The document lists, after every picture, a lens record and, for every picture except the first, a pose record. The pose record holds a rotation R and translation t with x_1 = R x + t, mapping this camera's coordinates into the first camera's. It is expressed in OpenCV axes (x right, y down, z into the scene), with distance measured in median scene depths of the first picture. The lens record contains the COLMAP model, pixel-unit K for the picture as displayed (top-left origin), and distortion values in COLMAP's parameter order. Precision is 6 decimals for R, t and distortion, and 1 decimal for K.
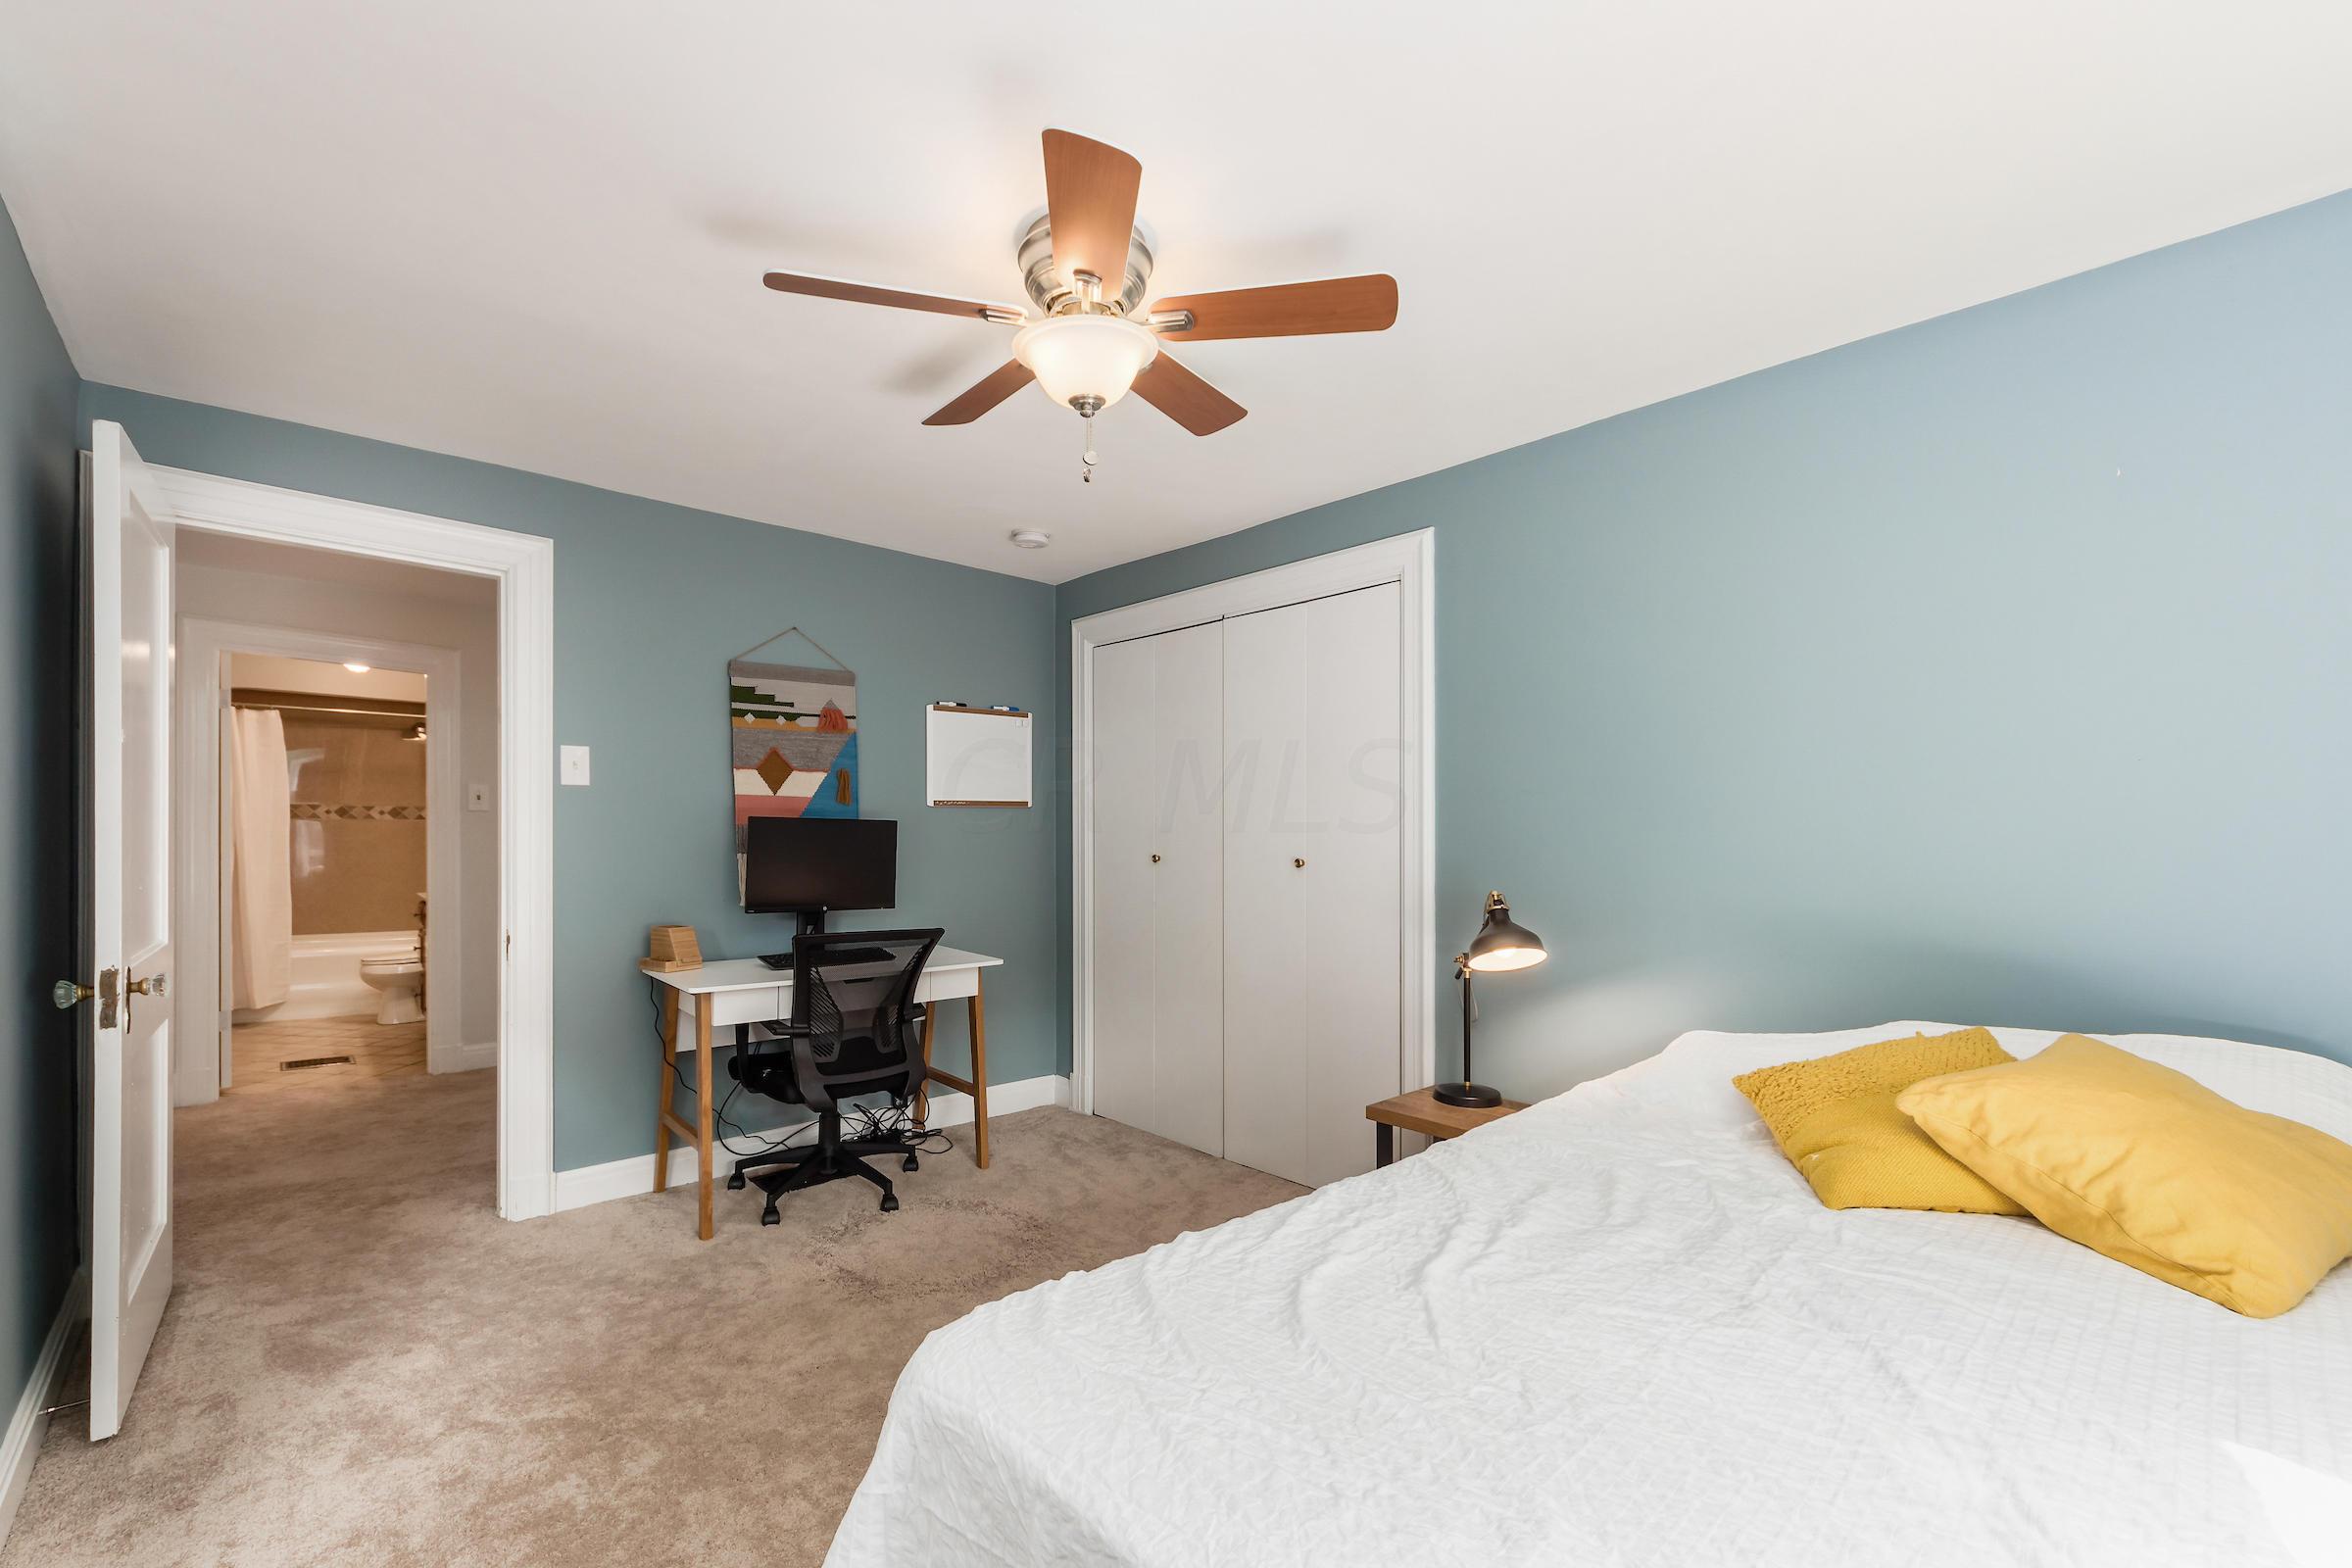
lens RADIAL K [[983.6, 0, 1177.4], [0, 983.6, 800.3], [0, 0, 1]] dist [0.004692, 0.000338]
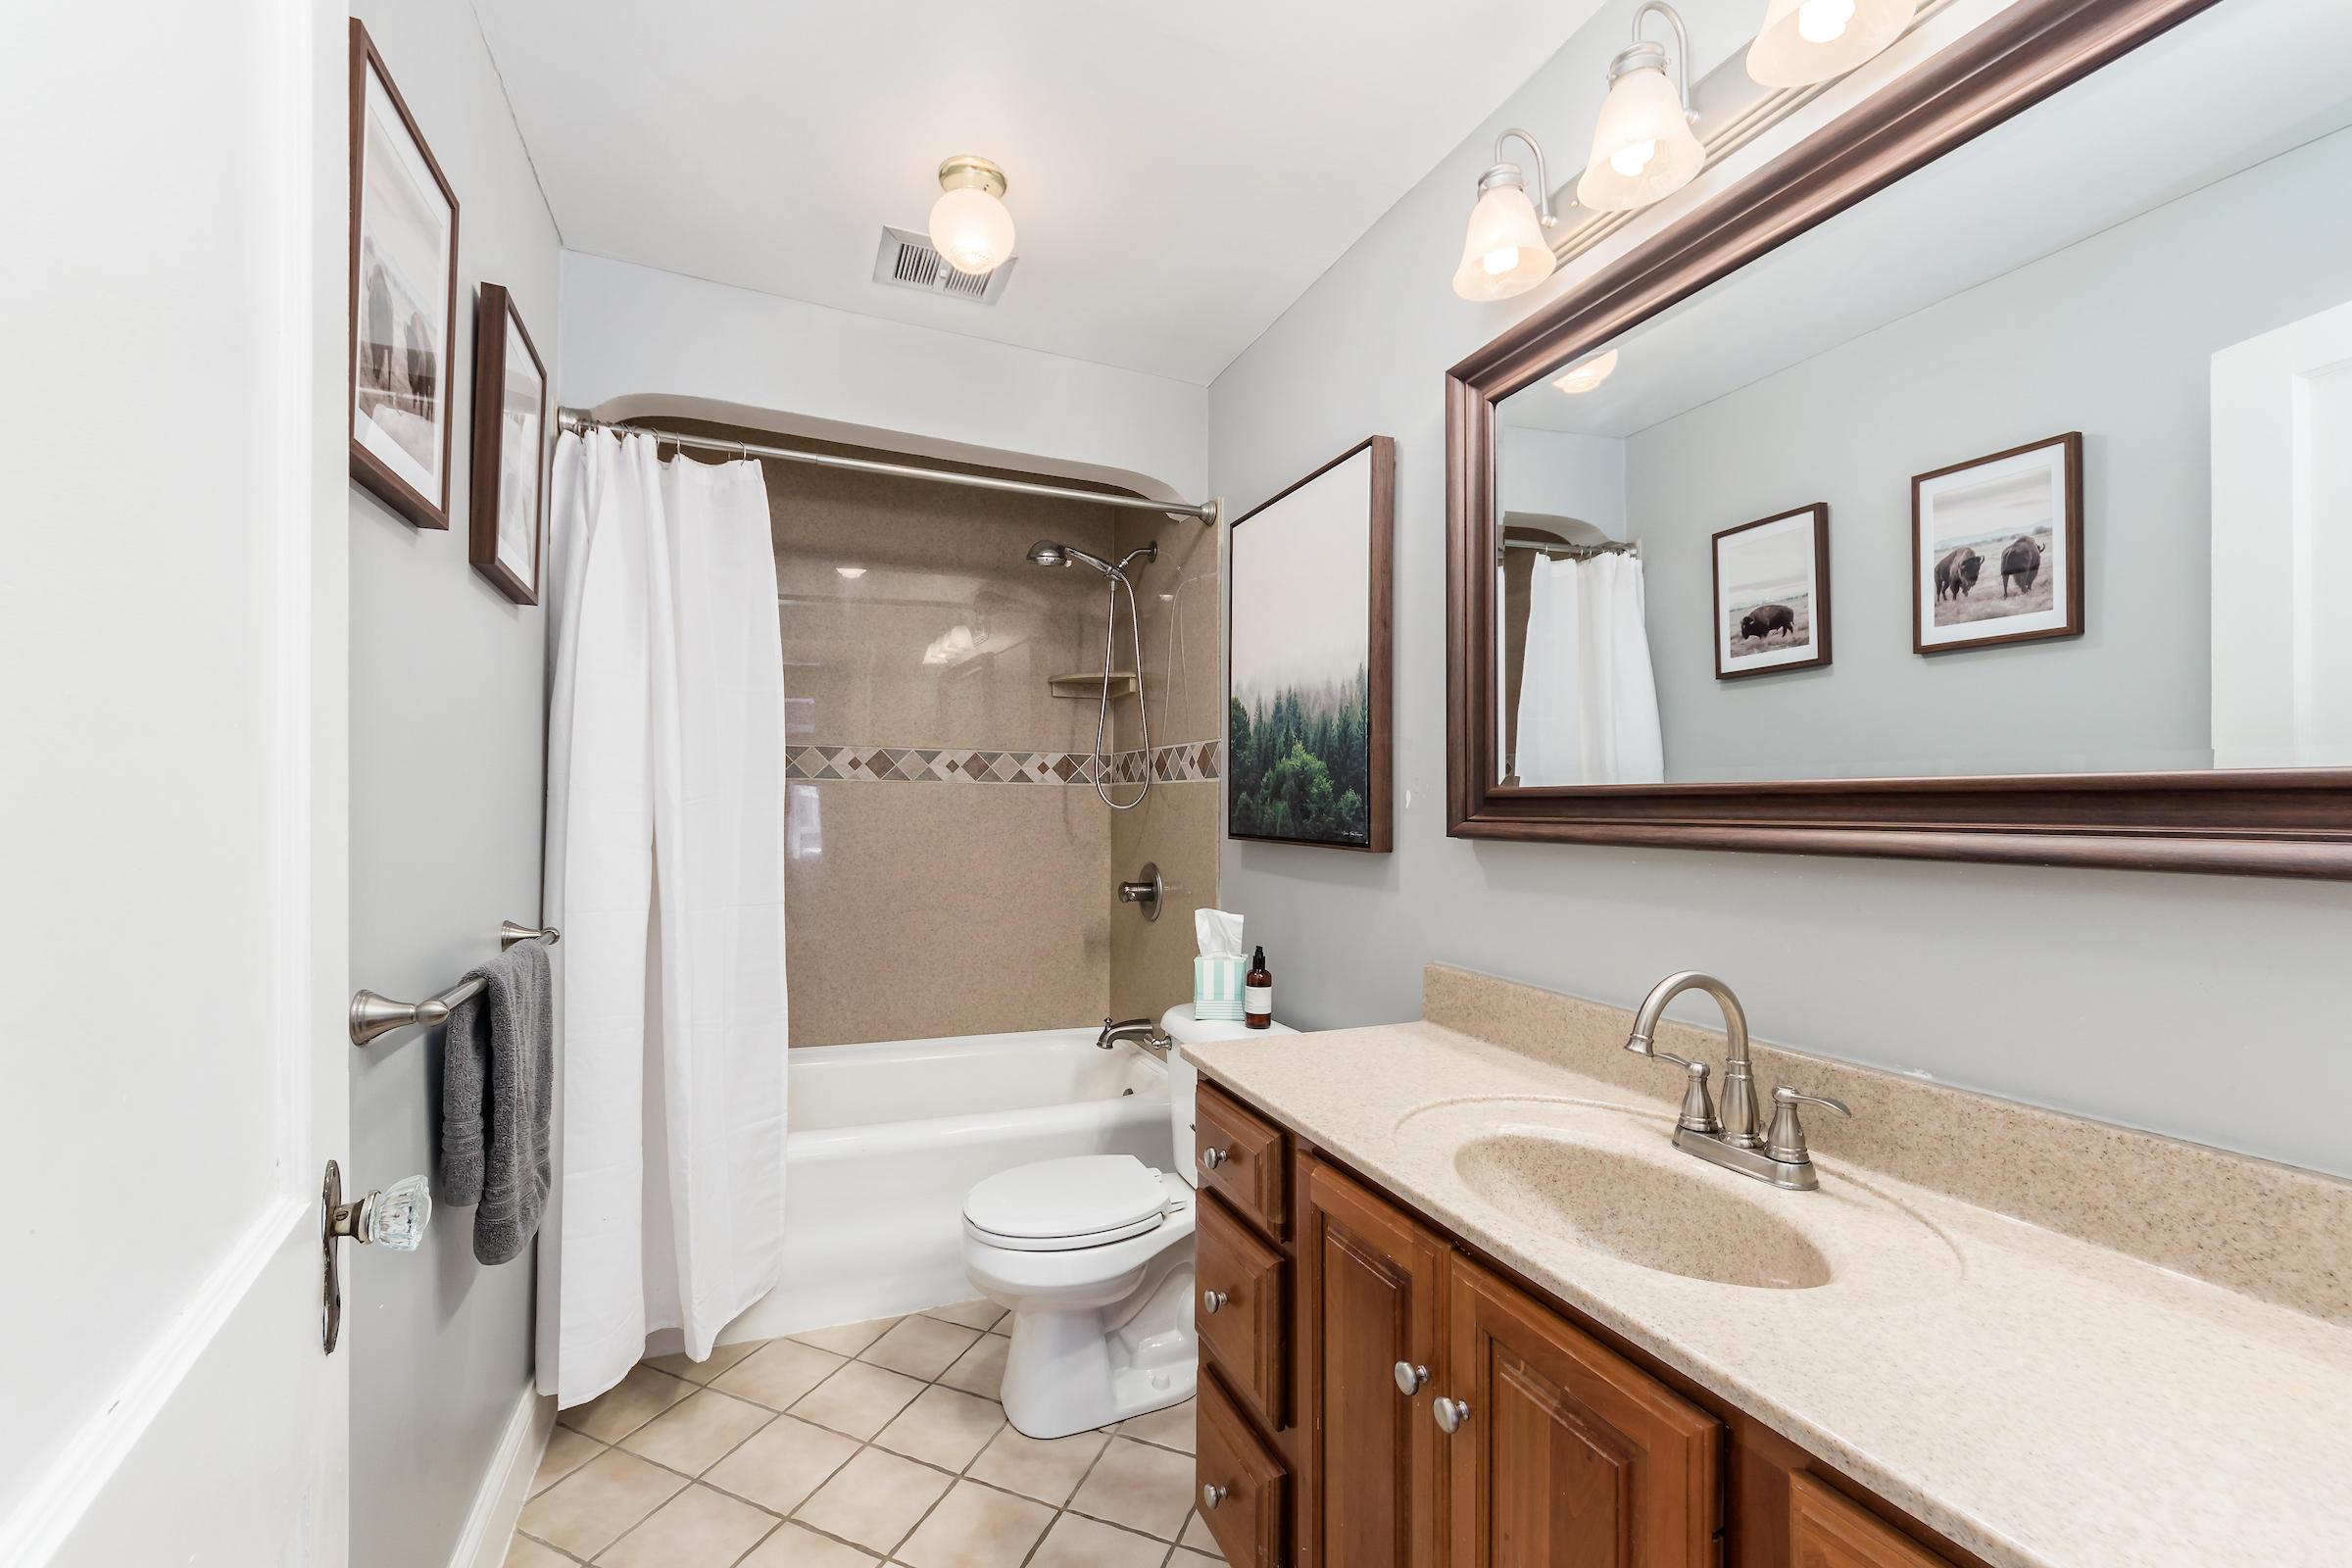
lens RADIAL K [[983.6, 0, 1174.5], [0, 983.6, 783.1], [0, 0, 1]] dist [0.004692, 0.000338]
pose [[0.939088, 0.002381, -0.343668, -0.578122], [0.002982, 0.999882, 0.015075, 0.014242], [0.343663, -0.015181, 0.938970, 0.640052]]
